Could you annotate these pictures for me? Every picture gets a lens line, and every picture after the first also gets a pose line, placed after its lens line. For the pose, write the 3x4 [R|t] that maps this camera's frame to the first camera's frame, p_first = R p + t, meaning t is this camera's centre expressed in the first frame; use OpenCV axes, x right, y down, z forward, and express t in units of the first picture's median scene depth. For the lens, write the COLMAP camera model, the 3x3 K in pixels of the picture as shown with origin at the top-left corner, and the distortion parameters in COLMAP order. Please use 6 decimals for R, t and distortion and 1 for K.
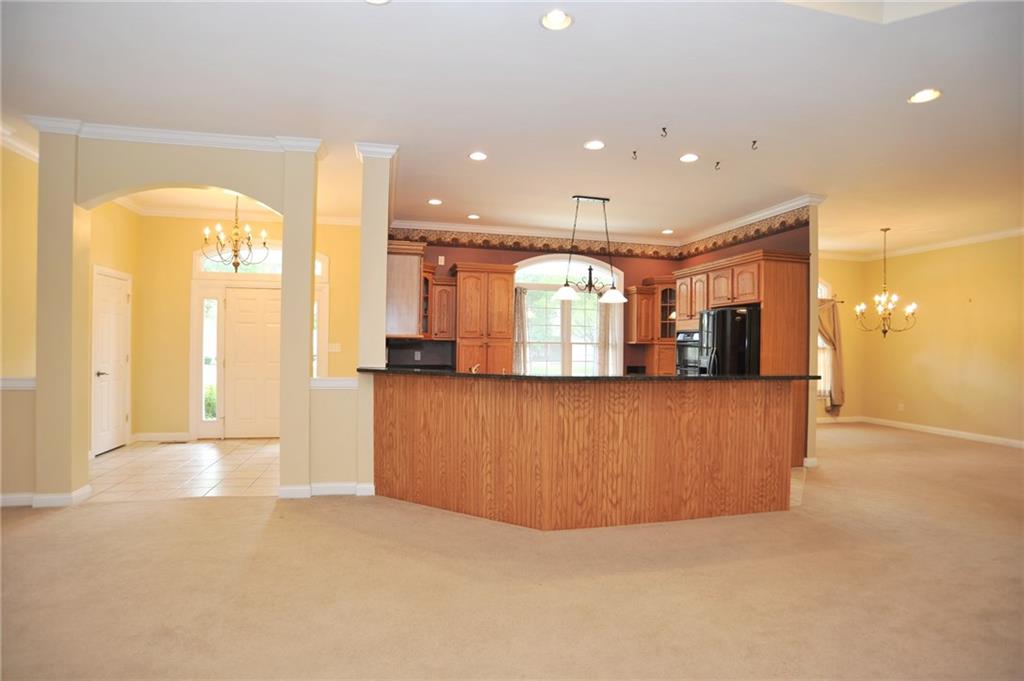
lens RADIAL K [[521.6, 0, 513.0], [0, 521.6, 346.7], [0, 0, 1]] dist [-0.083862, 0.035005]
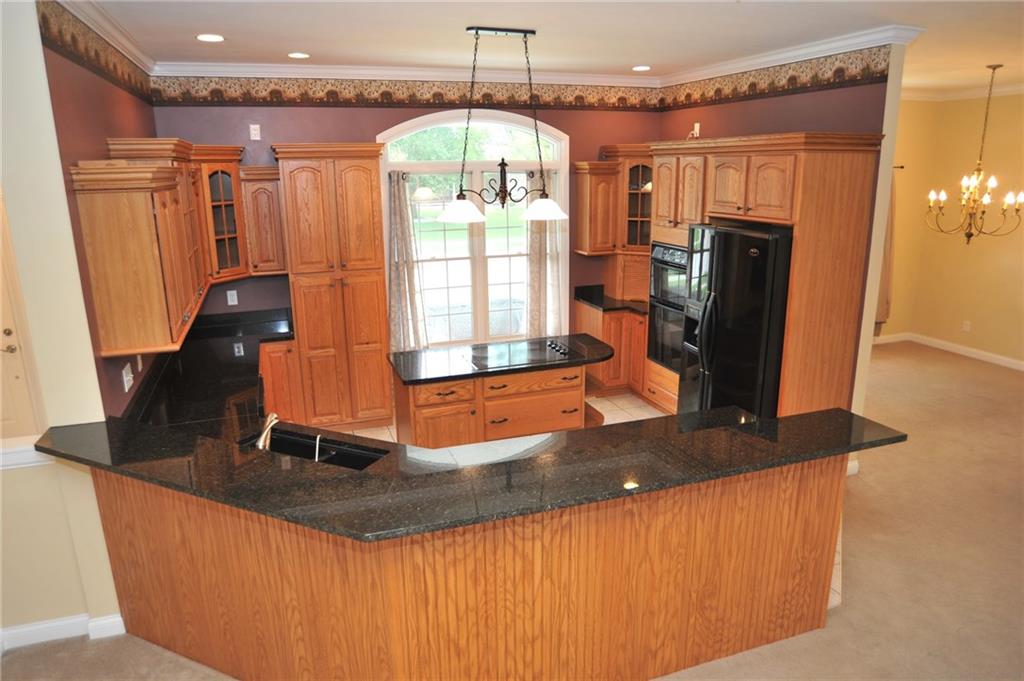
lens RADIAL K [[675.4, 0, 509.0], [0, 675.4, 347.6], [0, 0, 1]] dist [-0.061000, 0.021440]
pose [[0.994664, -0.051401, 0.089450, 0.085665], [0.026806, 0.966031, 0.257031, -0.155891], [-0.099623, -0.253261, 0.962255, 0.265392]]
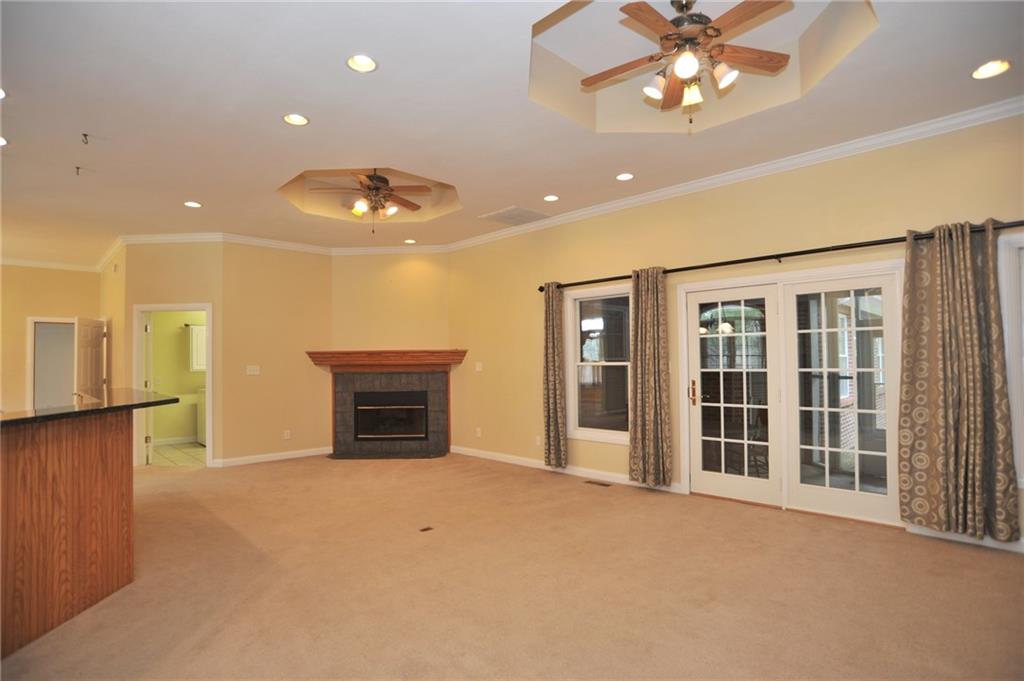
lens RADIAL K [[521.6, 0, 509.9], [0, 521.6, 348.7], [0, 0, 1]] dist [-0.083862, 0.035005]
pose [[-0.510873, 0.010056, 0.859597, -0.633638], [0.010138, 0.999933, -0.005673, -0.013843], [-0.859596, 0.005816, -0.510940, 0.568596]]
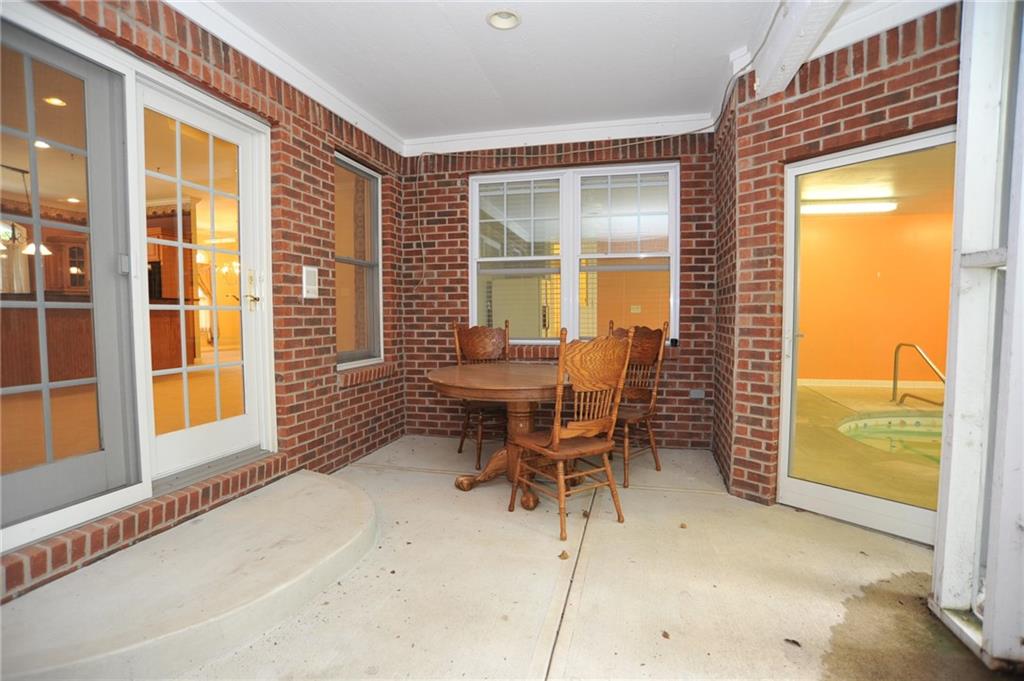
lens RADIAL K [[521.6, 0, 514.3], [0, 521.6, 344.6], [0, 0, 1]] dist [-0.083862, 0.035005]
pose [[0.460096, -0.065349, 0.885461, -0.405341], [0.019933, 0.997797, 0.063283, 0.093809], [-0.887645, -0.011467, 0.460385, -0.682488]]
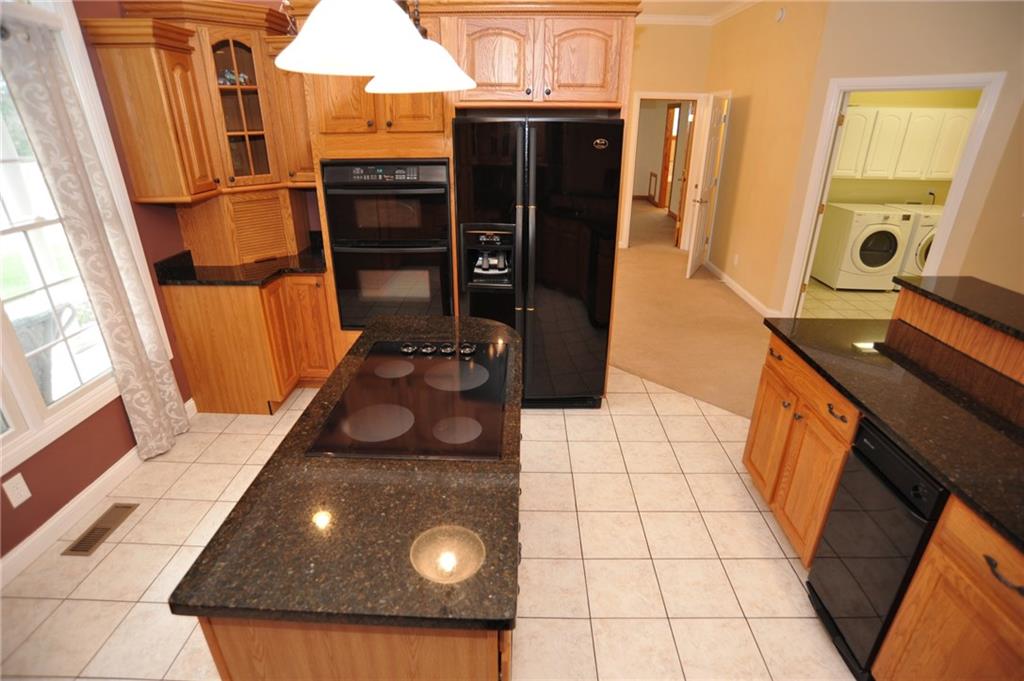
lens RADIAL K [[521.6, 0, 511.9], [0, 521.6, 344.7], [0, 0, 1]] dist [-0.083862, 0.035005]
pose [[0.259977, -0.406005, 0.876112, -0.077338], [0.004702, 0.907831, 0.419310, -0.086938], [-0.965603, -0.104892, 0.237924, 0.962745]]
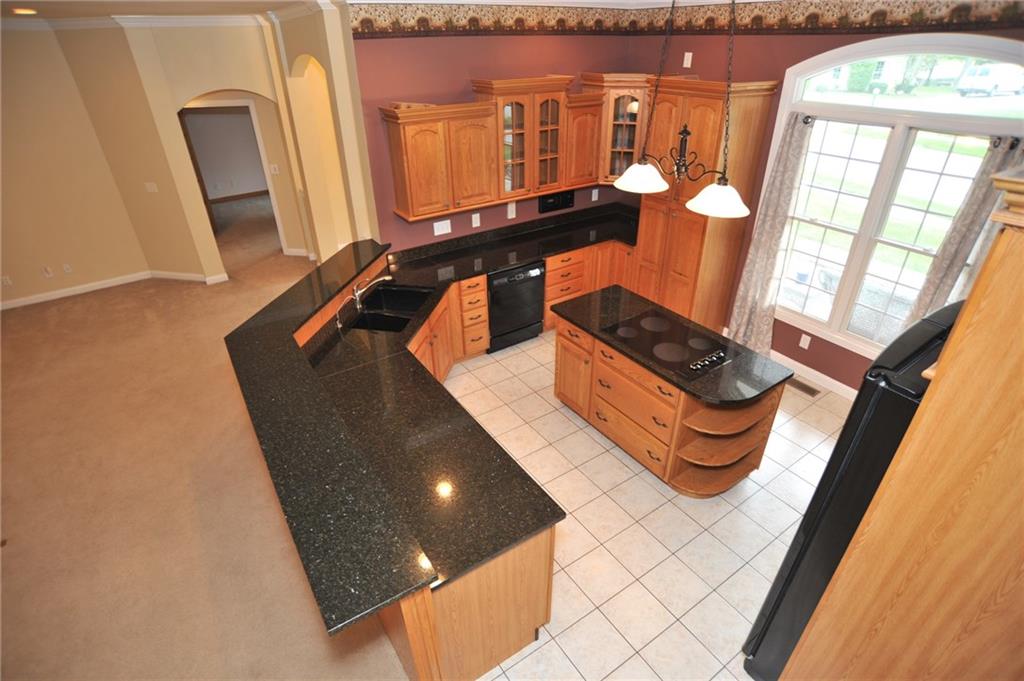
lens RADIAL K [[521.6, 0, 511.9], [0, 521.6, 354.2], [0, 0, 1]] dist [-0.083862, 0.035005]
pose [[0.342452, 0.475244, -0.810475, 0.617508], [0.015417, 0.859675, 0.510608, -0.233169], [0.939409, -0.187354, 0.287071, 0.731668]]
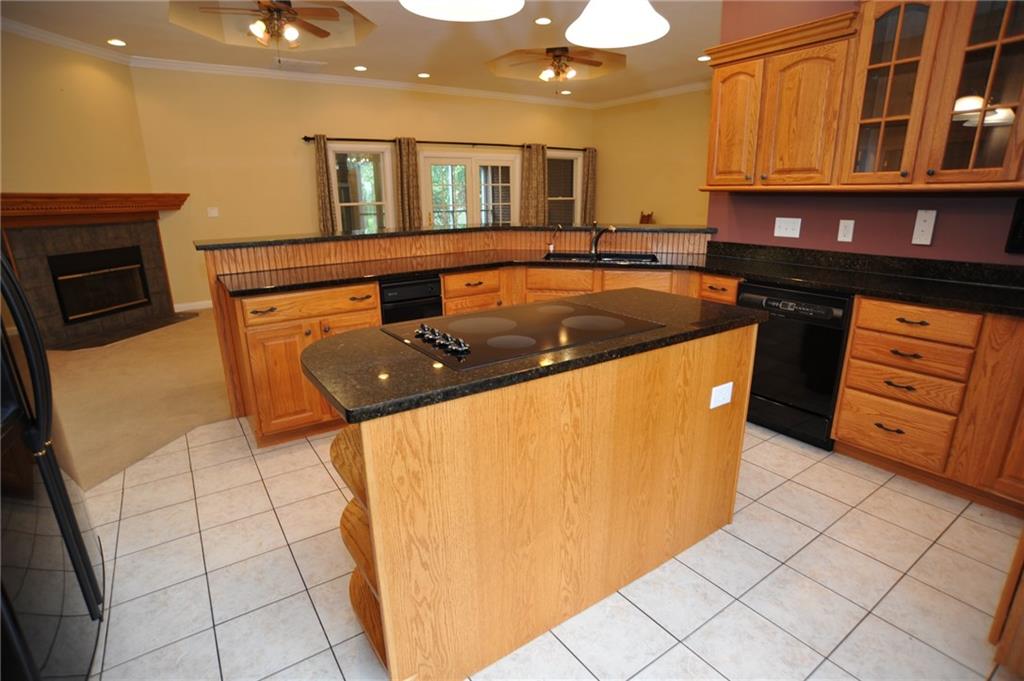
lens RADIAL K [[521.6, 0, 515.8], [0, 521.6, 344.5], [0, 0, 1]] dist [-0.083862, 0.035005]
pose [[-0.937927, 0.094072, -0.333832, 0.278184], [-0.000965, 0.961802, 0.273743, -0.004025], [0.346832, 0.257073, -0.902010, 1.370130]]
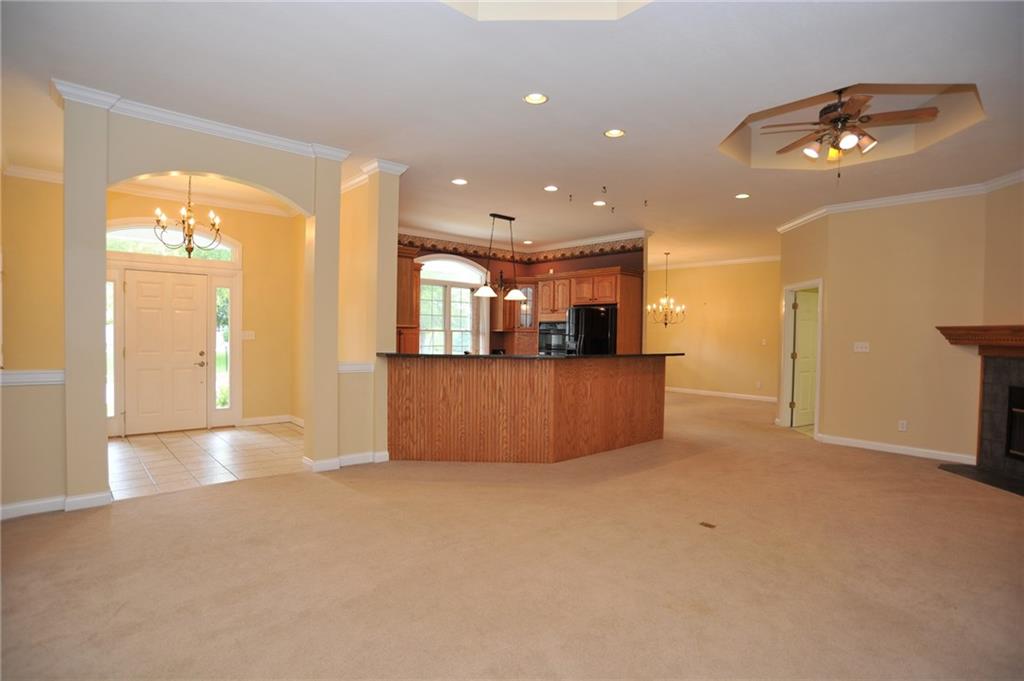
lens RADIAL K [[521.6, 0, 514.3], [0, 521.6, 344.0], [0, 0, 1]] dist [-0.083862, 0.035005]
pose [[0.877964, -0.009070, 0.478641, -0.463859], [-0.002036, 0.999741, 0.022678, -0.005563], [-0.478722, -0.020885, 0.877718, -0.137478]]
